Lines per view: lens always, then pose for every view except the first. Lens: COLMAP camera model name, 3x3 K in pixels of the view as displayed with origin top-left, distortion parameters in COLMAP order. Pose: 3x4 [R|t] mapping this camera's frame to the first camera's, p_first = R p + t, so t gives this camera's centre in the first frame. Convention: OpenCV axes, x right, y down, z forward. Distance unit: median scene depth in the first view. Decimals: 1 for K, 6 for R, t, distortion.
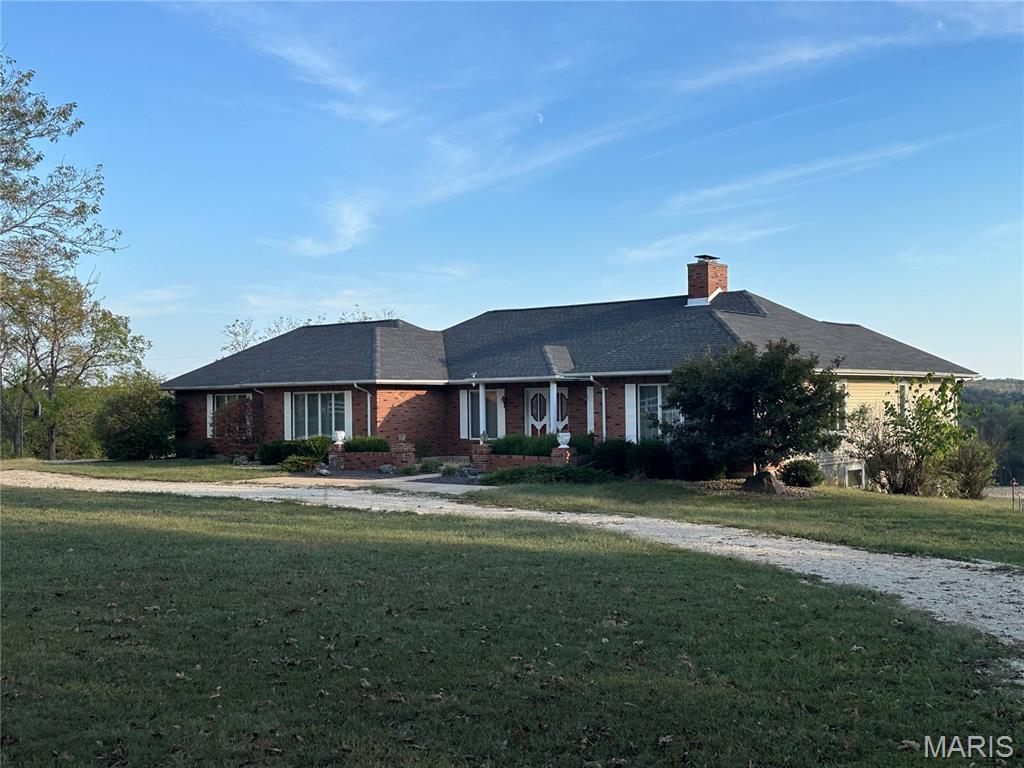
lens RADIAL K [[1166.4, 0, 512.6], [0, 1166.4, 376.5], [0, 0, 1]] dist [0.100173, 0.000000]
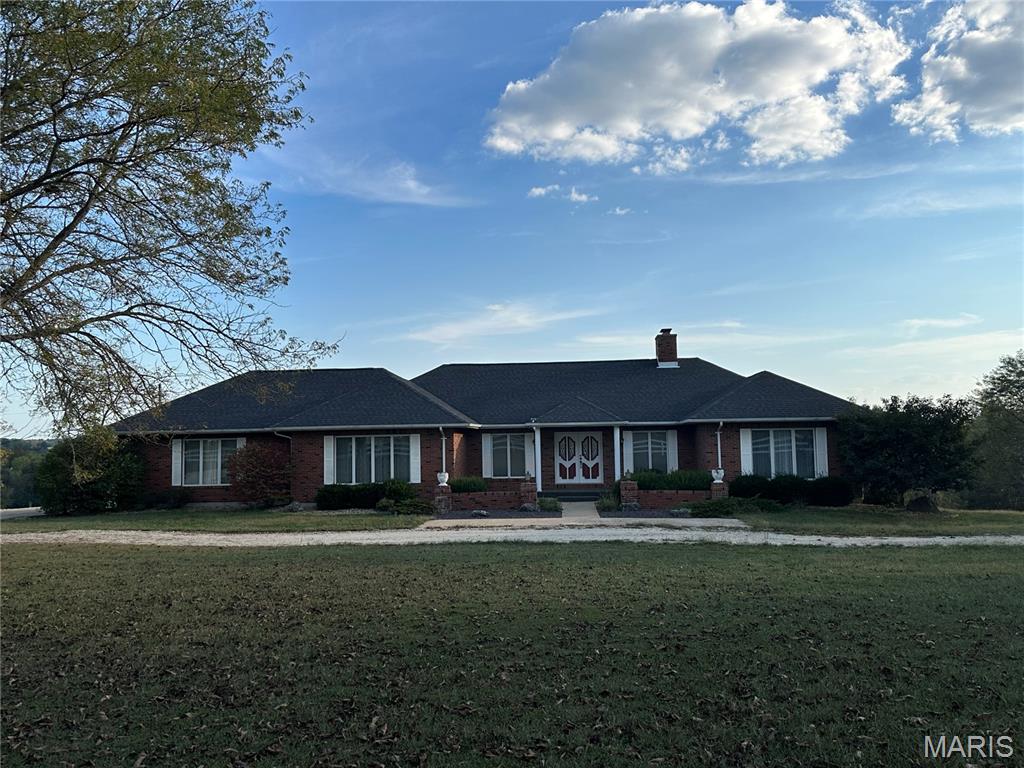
lens RADIAL K [[851.4, 0, 506.3], [0, 851.4, 377.6], [0, 0, 1]] dist [0.108859, -0.010058]
pose [[0.833645, 0.039988, 0.550851, -0.495913], [-0.006022, 0.997974, -0.063333, 0.009761], [-0.552268, 0.049481, 0.832197, 0.322220]]
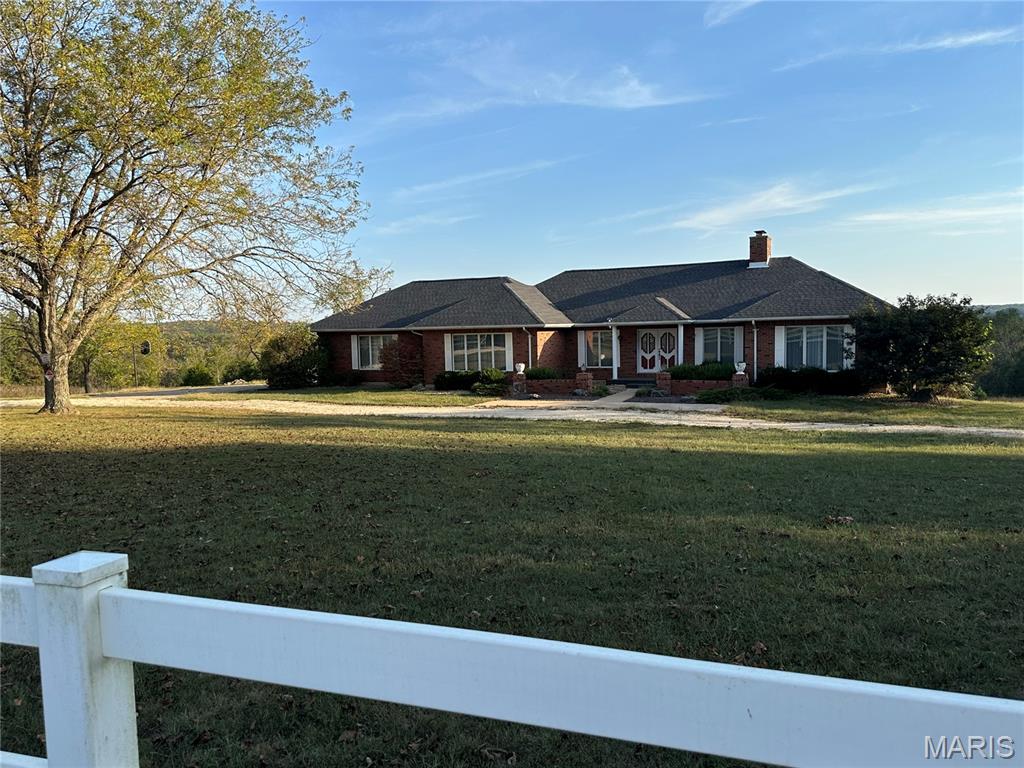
lens RADIAL K [[815.8, 0, 507.0], [0, 815.8, 389.2], [0, 0, 1]] dist [0.061634, -0.006174]
pose [[0.973083, -0.025387, 0.229052, -0.354034], [0.004921, 0.995976, 0.089484, -0.005958], [-0.230402, -0.085948, 0.969292, 0.115525]]
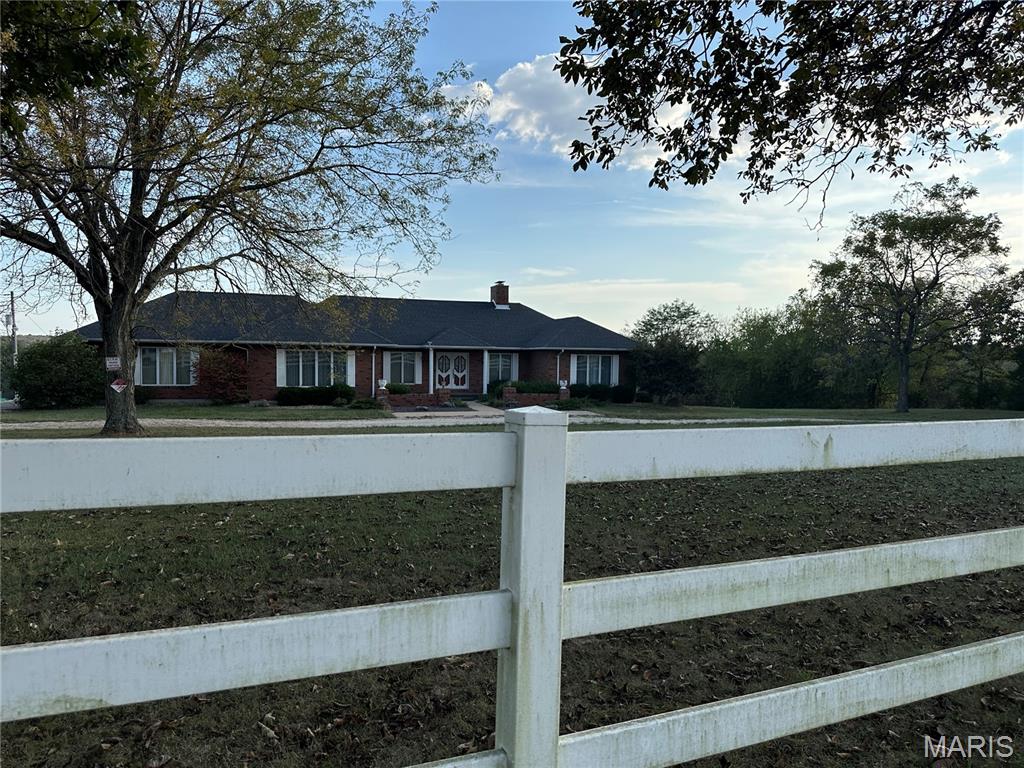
lens RADIAL K [[708.6, 0, 511.1], [0, 708.6, 386.1], [0, 0, 1]] dist [0.077179, -0.015233]
pose [[0.544356, -0.014213, 0.838734, -0.750449], [-0.040963, 0.998213, 0.043501, 0.010051], [-0.837853, -0.058037, 0.542802, 0.382149]]
